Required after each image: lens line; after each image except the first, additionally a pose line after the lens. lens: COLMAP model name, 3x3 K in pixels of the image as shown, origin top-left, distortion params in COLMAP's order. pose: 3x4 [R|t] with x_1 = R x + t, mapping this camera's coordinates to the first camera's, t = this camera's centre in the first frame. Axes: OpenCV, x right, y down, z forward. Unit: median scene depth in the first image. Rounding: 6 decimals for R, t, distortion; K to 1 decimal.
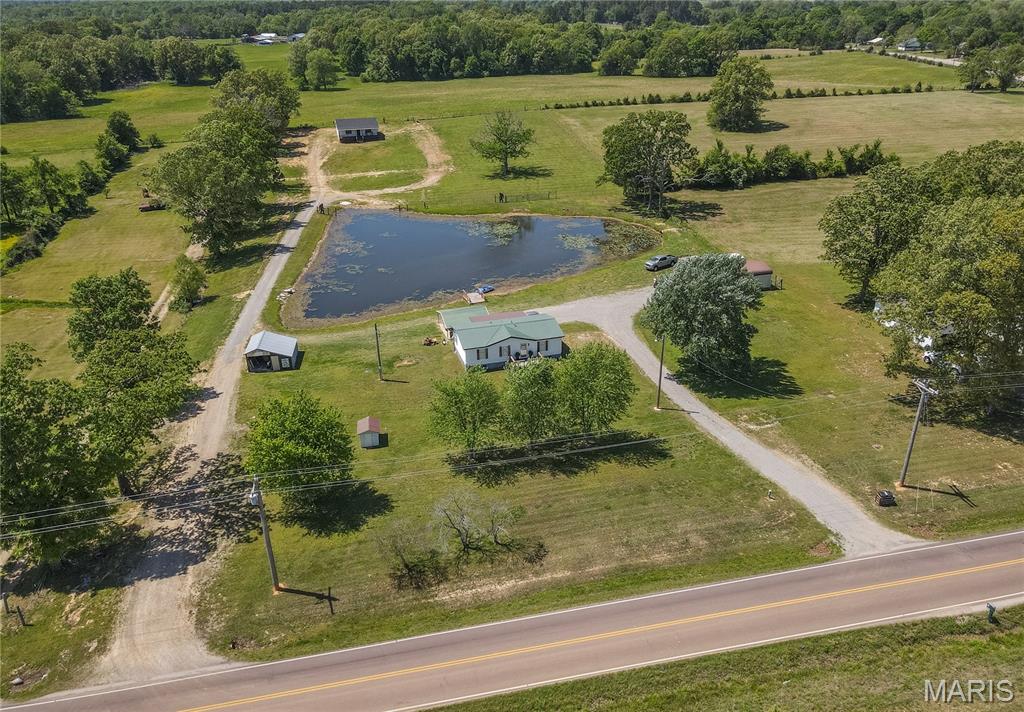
lens RADIAL K [[749.7, 0, 508.7], [0, 749.7, 365.0], [0, 0, 1]] dist [-0.019449, 0.058997]
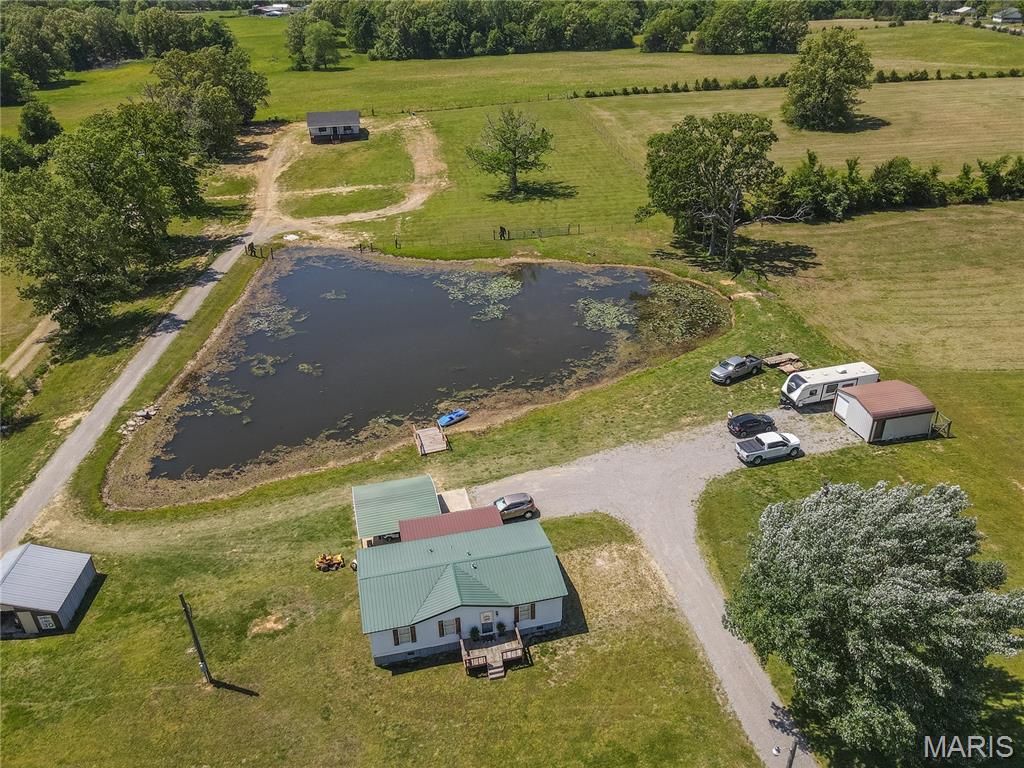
lens RADIAL K [[744.6, 0, 512.0], [0, 744.6, 384.0], [0, 0, 1]] dist [0.013277, -0.002787]
pose [[0.999066, 0.016711, -0.039850, 0.026859], [-0.014572, 0.998467, 0.053395, -0.103880], [0.040682, -0.052764, 0.997778, 0.245283]]
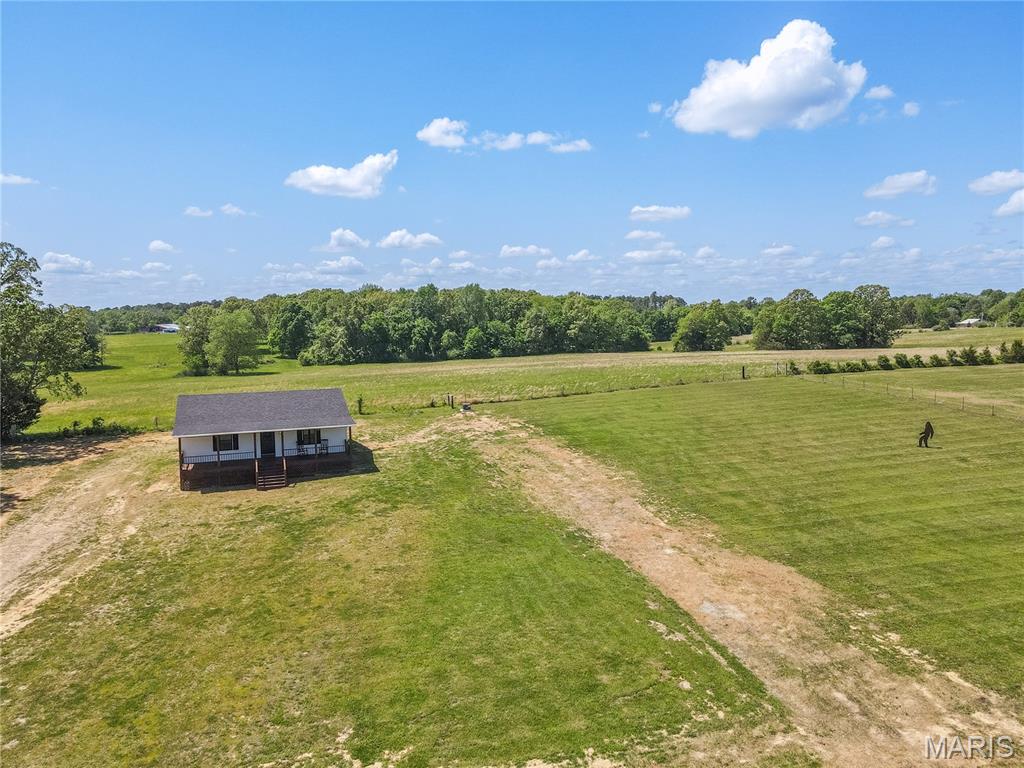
lens RADIAL K [[744.6, 0, 512.0], [0, 744.6, 384.0], [0, 0, 1]] dist [0.013277, -0.002787]
pose [[0.995756, -0.011164, 0.091358, -0.171057], [0.043807, 0.930455, -0.363777, -0.282692], [-0.080943, 0.366235, 0.926995, 0.907904]]
